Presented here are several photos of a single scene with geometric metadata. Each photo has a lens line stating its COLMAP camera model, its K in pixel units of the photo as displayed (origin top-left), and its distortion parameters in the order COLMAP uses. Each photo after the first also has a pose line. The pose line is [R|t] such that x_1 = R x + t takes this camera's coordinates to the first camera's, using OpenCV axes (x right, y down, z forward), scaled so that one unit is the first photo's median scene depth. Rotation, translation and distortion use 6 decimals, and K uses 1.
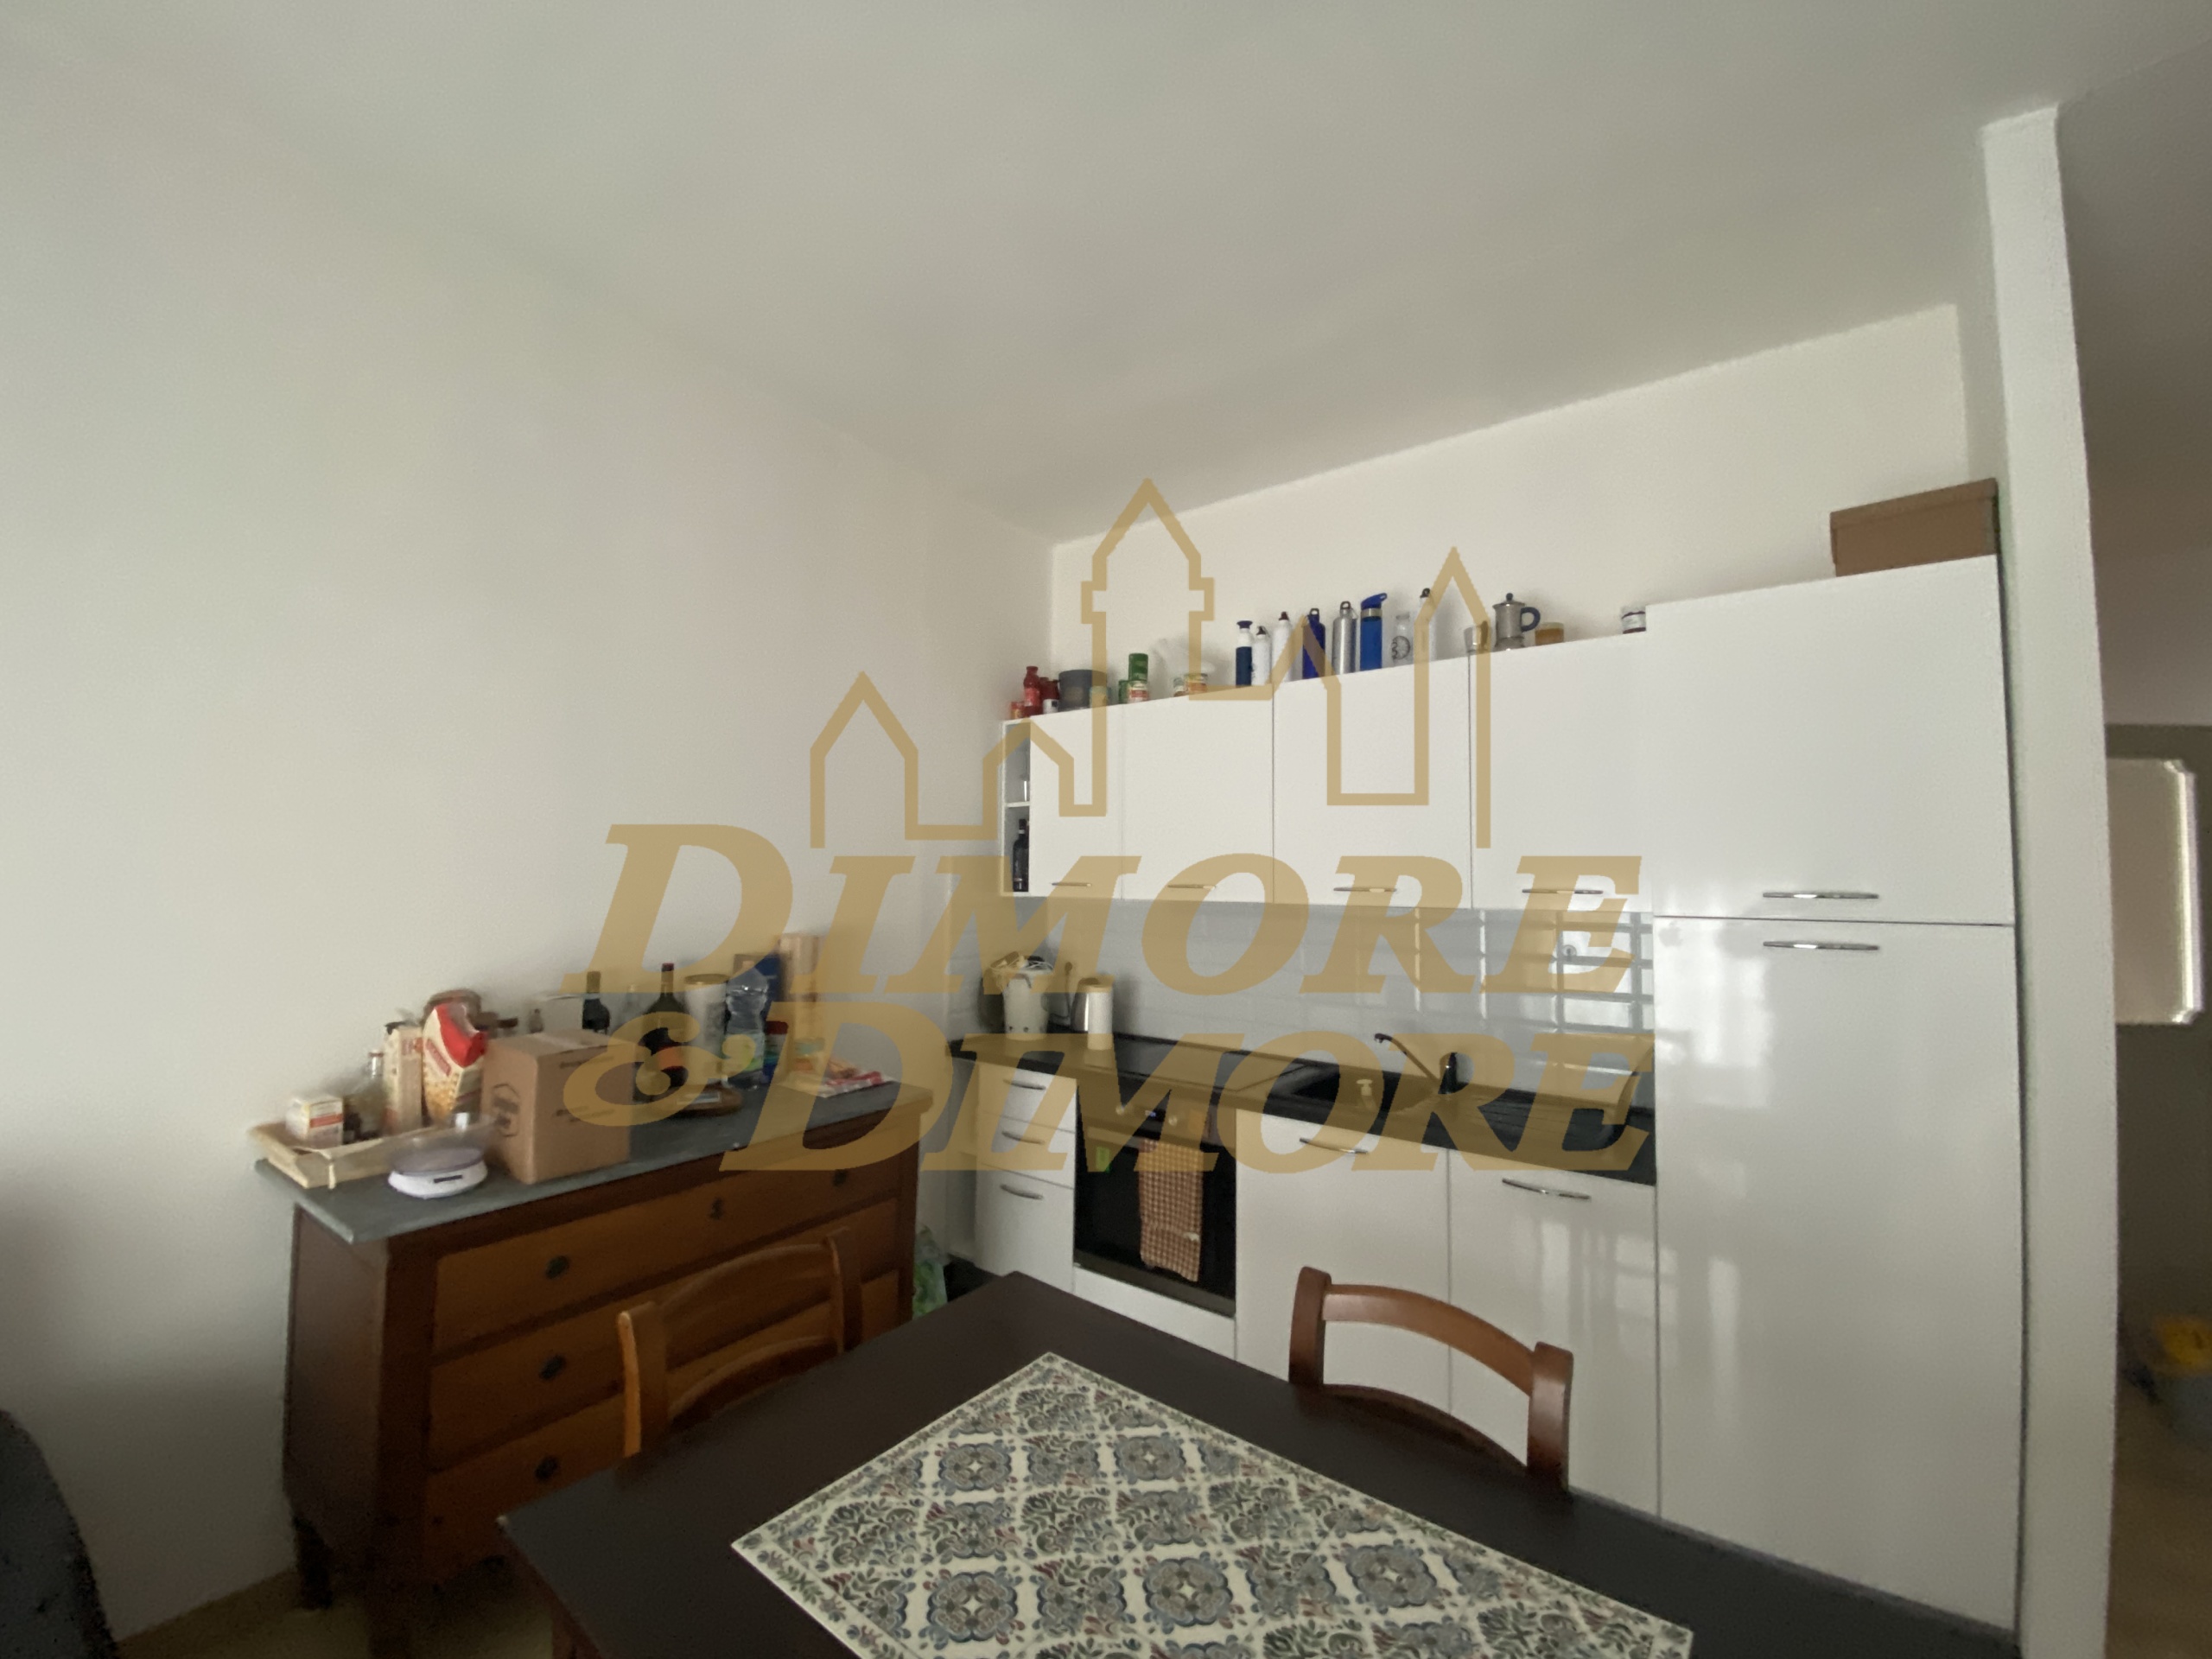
lens RADIAL K [[884.1, 0, 1111.1], [0, 884.1, 833.9], [0, 0, 1]] dist [0.049289, -0.033601]
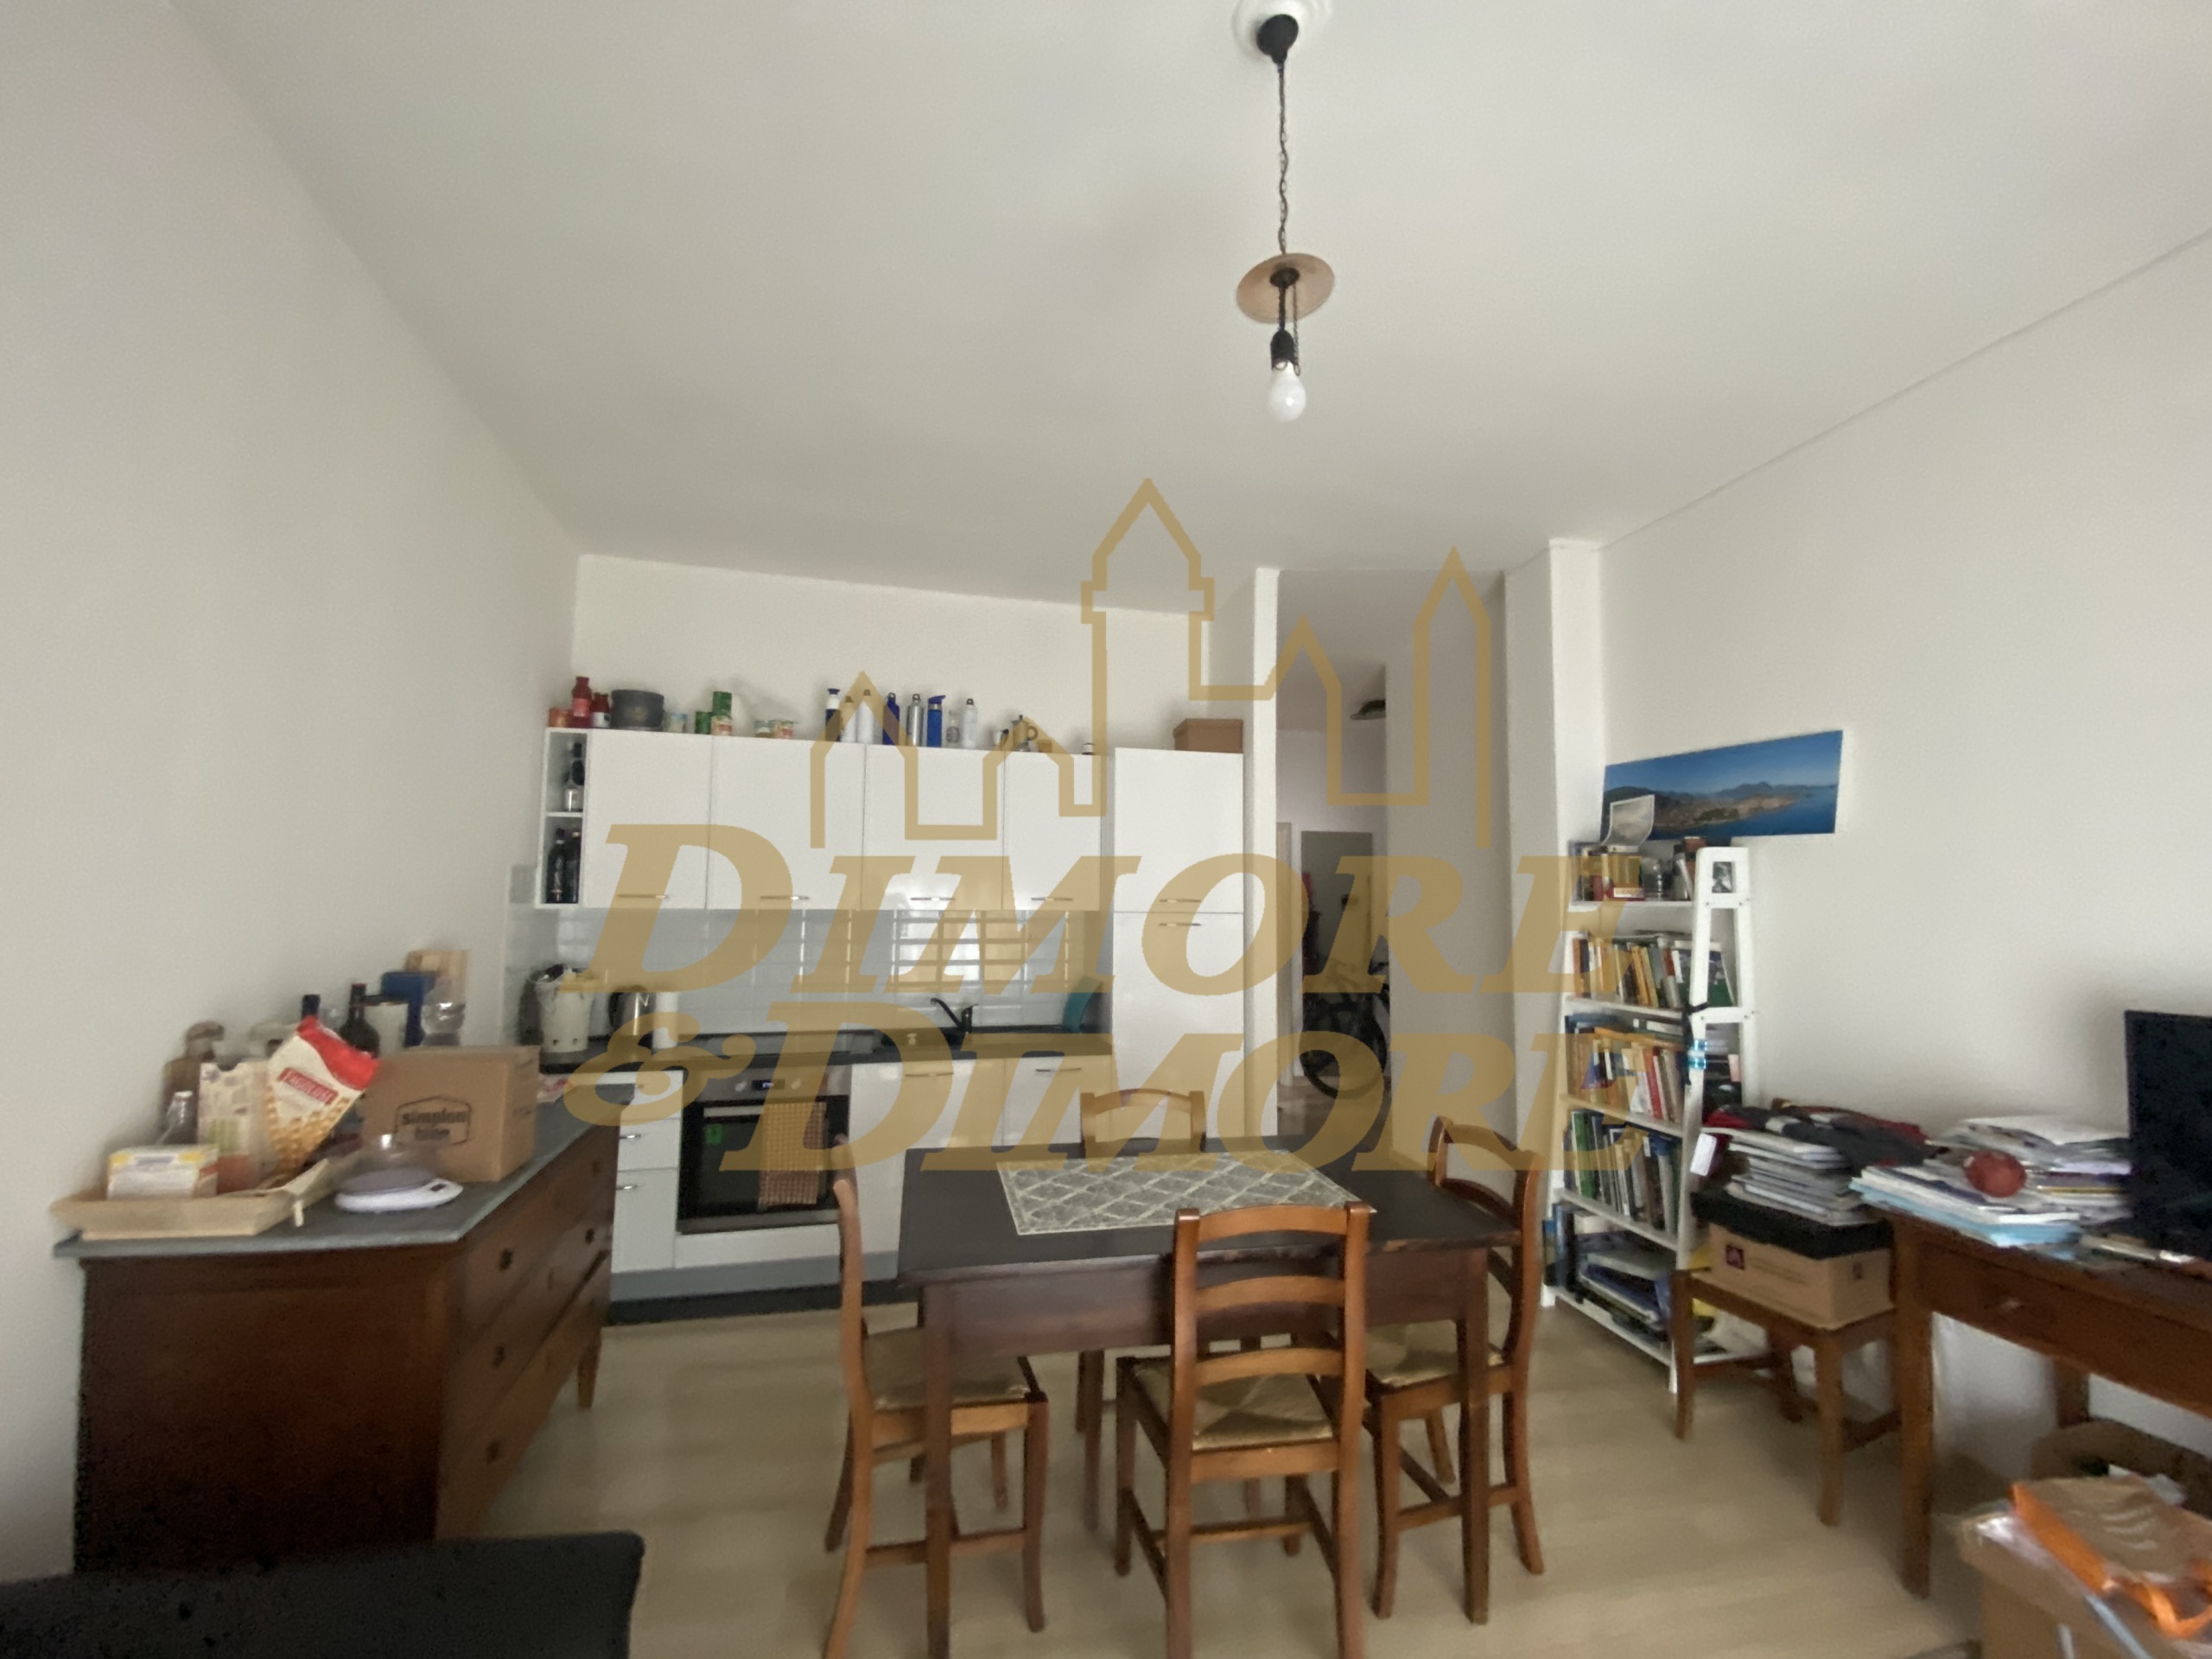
lens RADIAL K [[898.0, 0, 1109.2], [0, 898.0, 835.4], [0, 0, 1]] dist [-0.000148, -0.014536]
pose [[0.621742, 0.052842, 0.781437, -0.620824], [-0.044525, 0.998493, -0.032093, -0.006796], [-0.781955, -0.014840, 0.623158, -0.118025]]
